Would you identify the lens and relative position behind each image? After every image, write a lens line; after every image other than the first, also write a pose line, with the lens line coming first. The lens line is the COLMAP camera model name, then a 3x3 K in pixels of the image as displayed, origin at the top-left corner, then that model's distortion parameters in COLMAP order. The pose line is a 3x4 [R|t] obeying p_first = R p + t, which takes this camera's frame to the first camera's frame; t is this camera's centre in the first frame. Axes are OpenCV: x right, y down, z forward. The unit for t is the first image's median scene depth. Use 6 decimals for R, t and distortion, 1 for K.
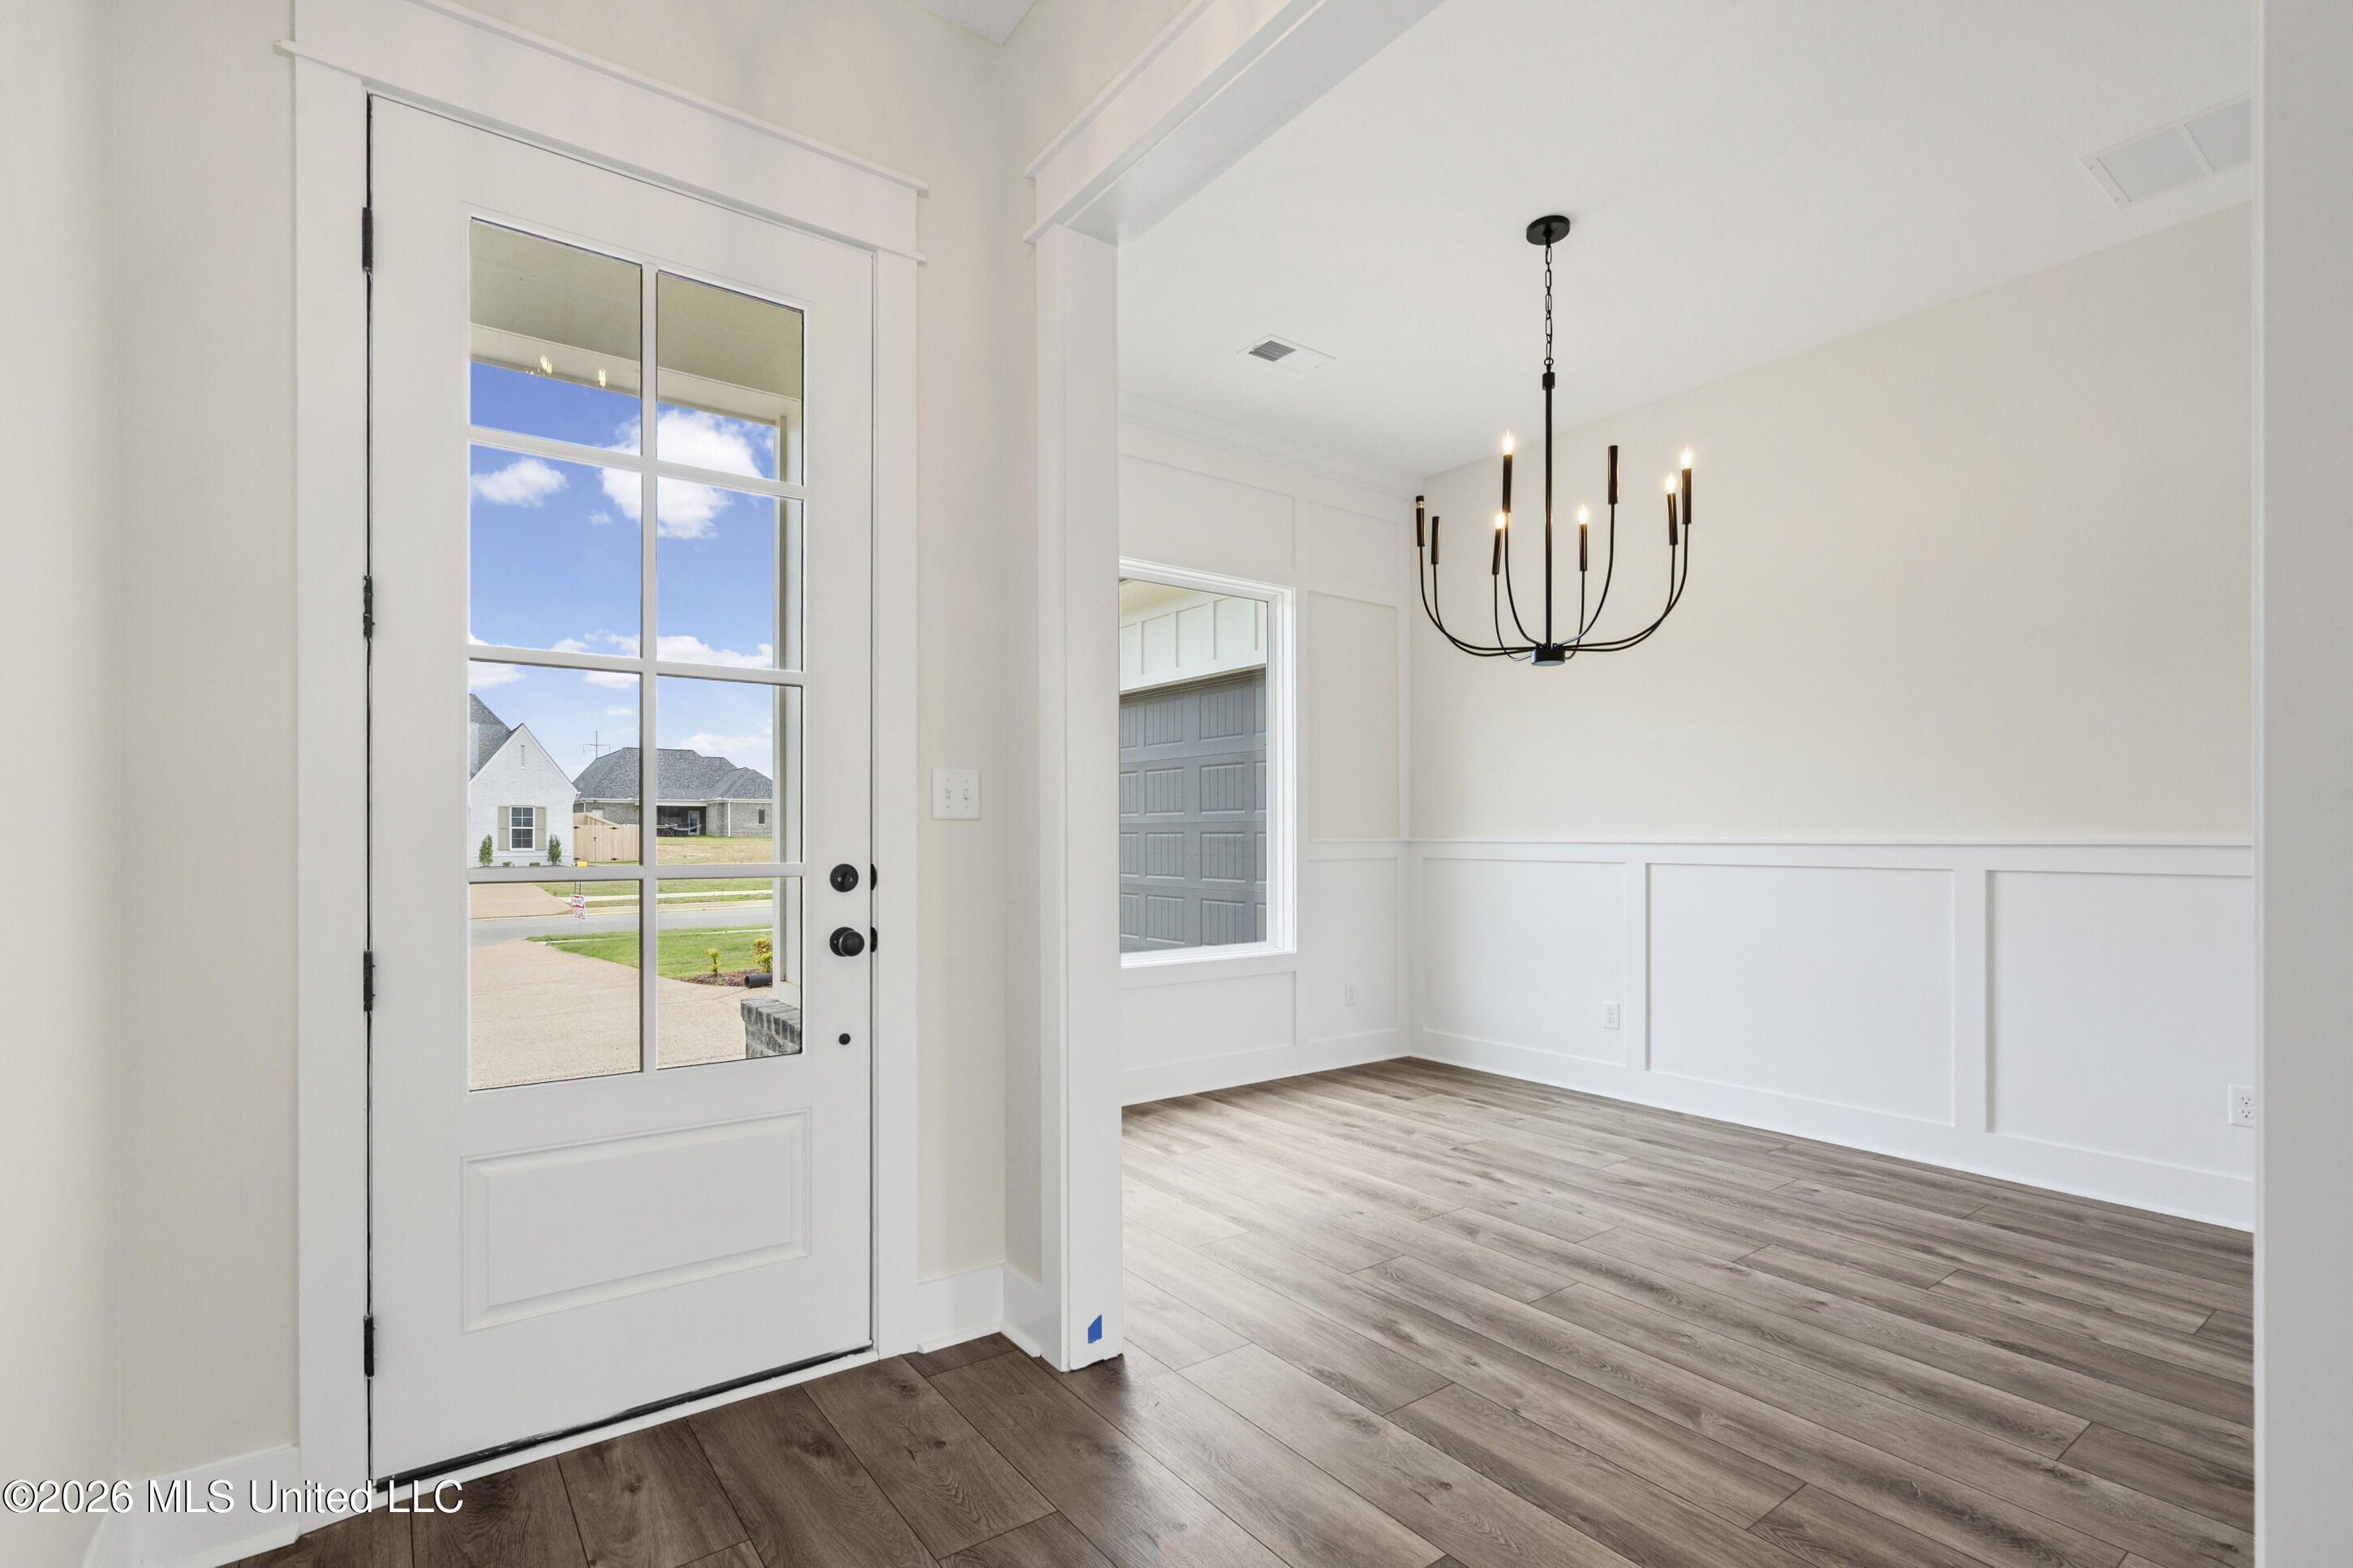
lens RADIAL K [[1077.6, 0, 1167.3], [0, 1077.6, 816.9], [0, 0, 1]] dist [-0.004841, 0.001417]
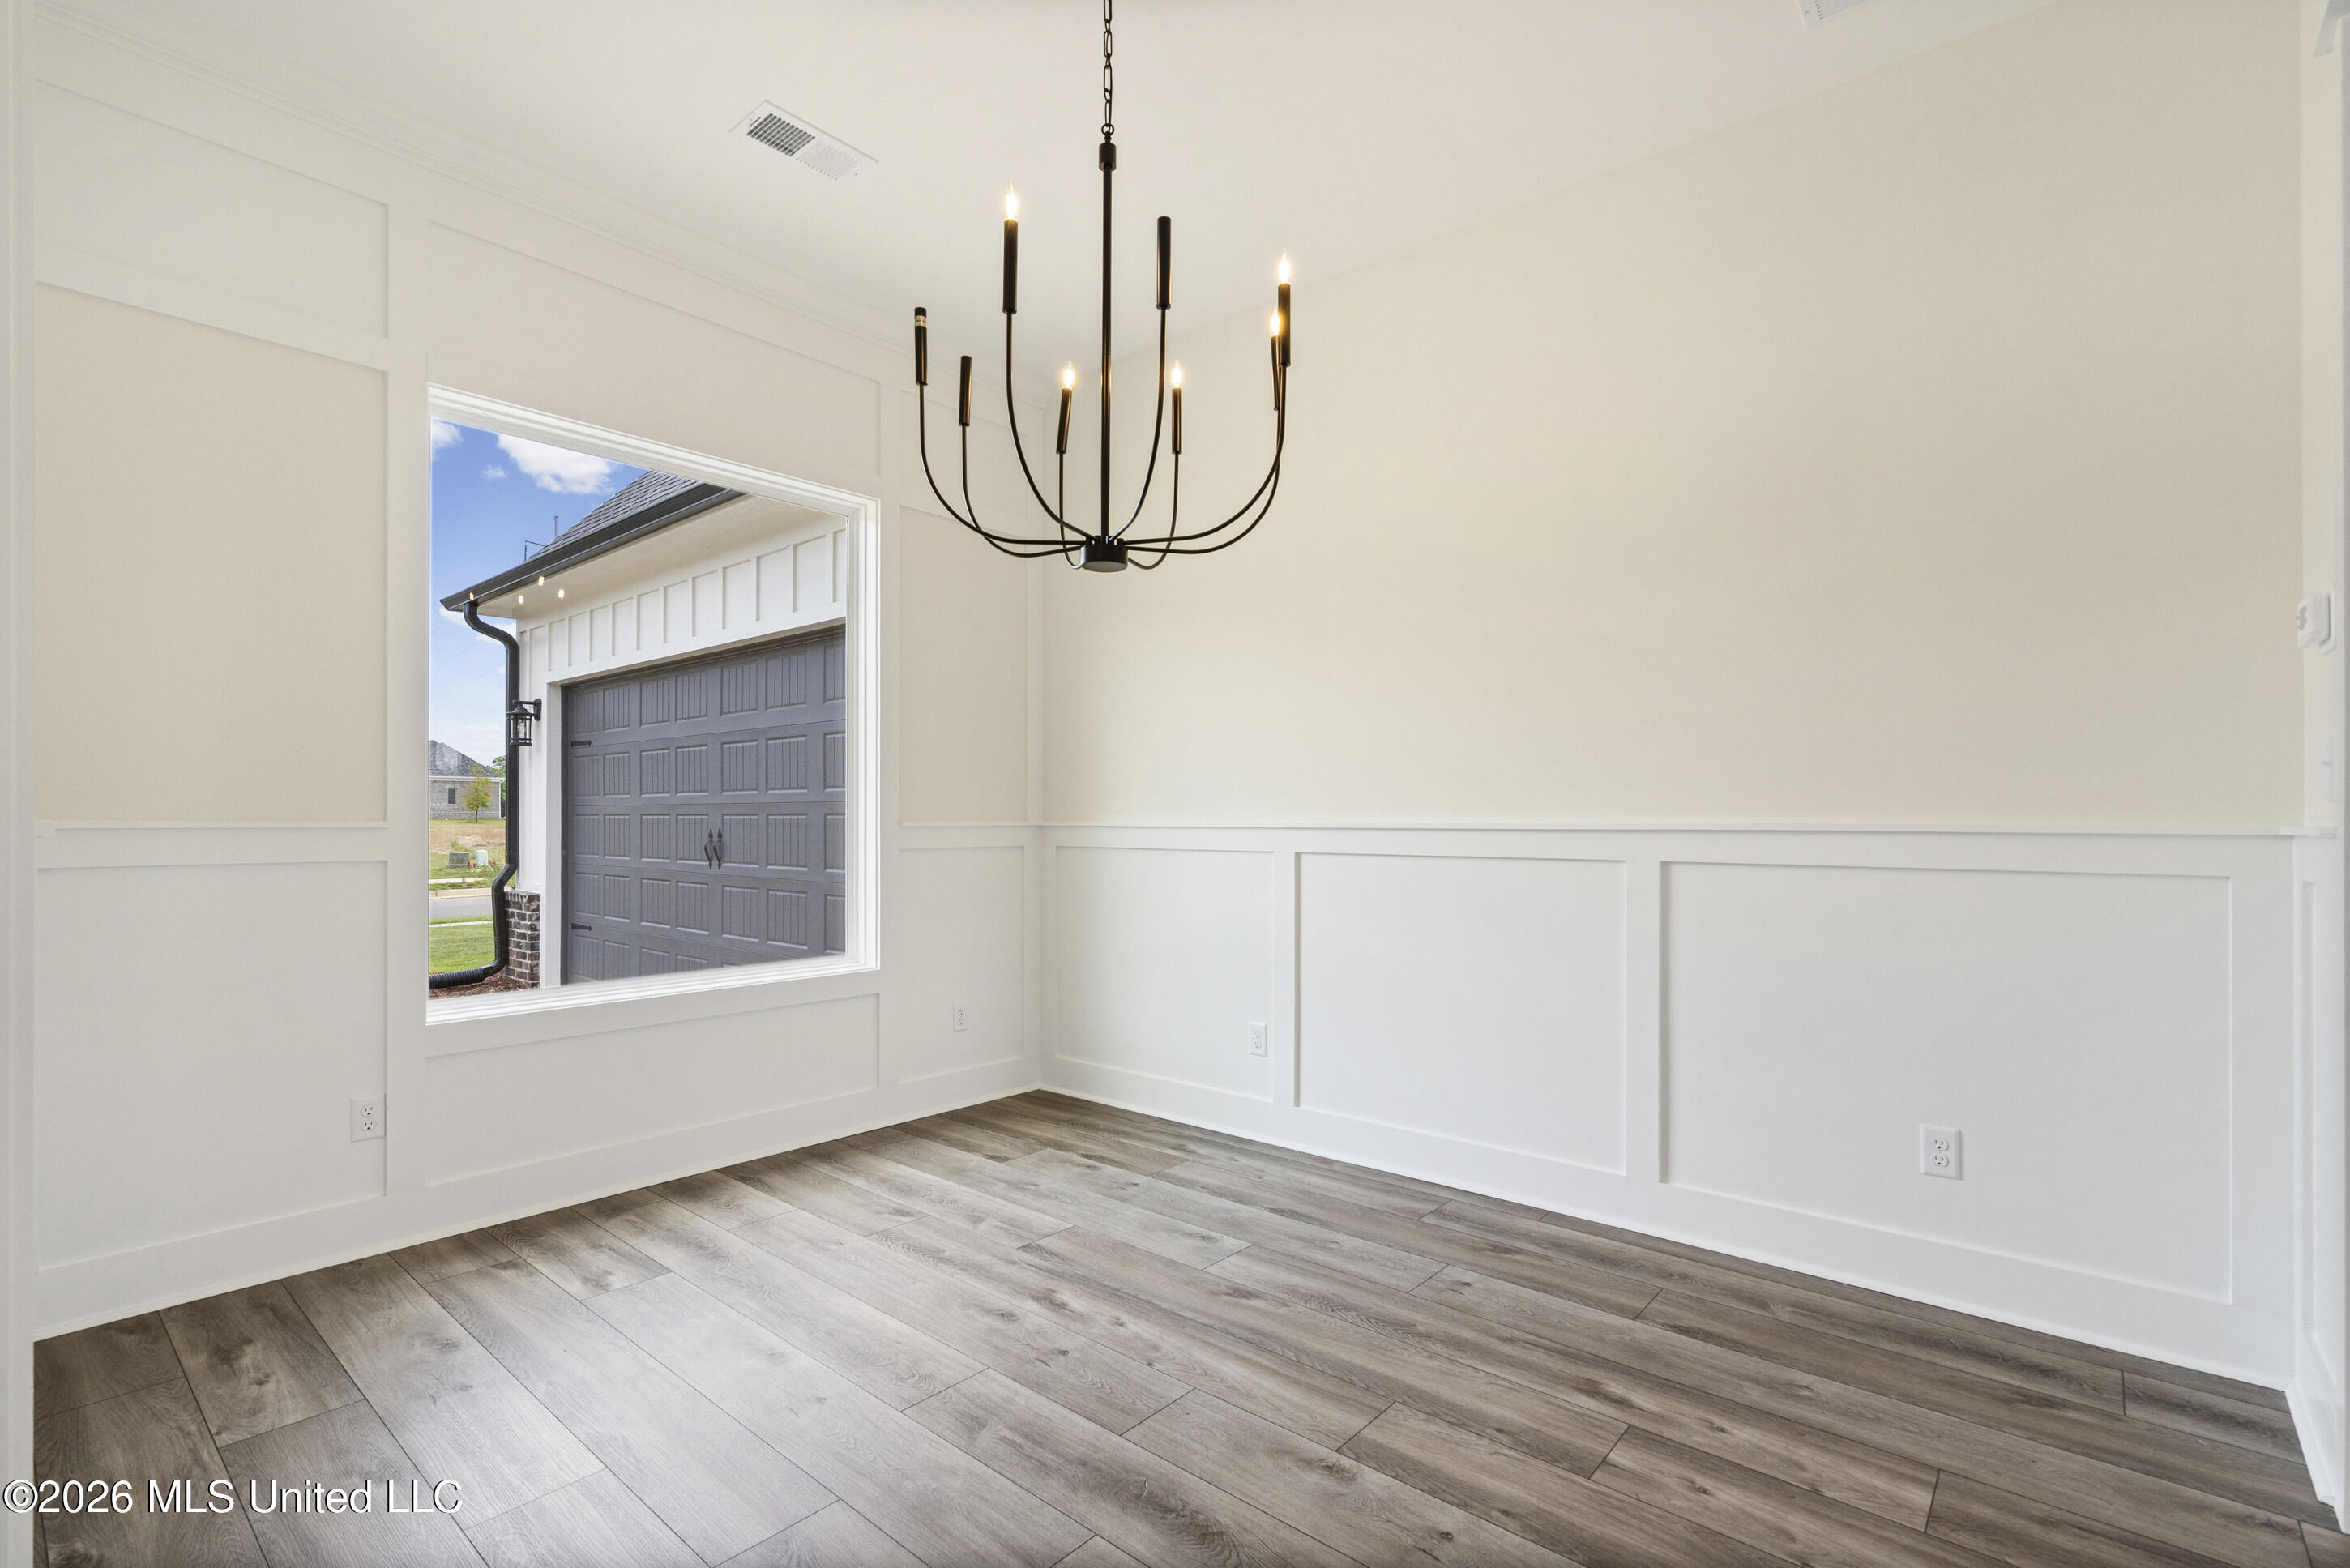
lens RADIAL K [[1076.3, 0, 1171.7], [0, 1076.3, 787.4], [0, 0, 1]] dist [-0.004841, 0.001417]
pose [[0.973582, 0.008130, 0.228193, 0.204571], [-0.005569, 0.999914, -0.011861, 0.004624], [-0.228270, 0.010277, 0.973544, 0.277098]]
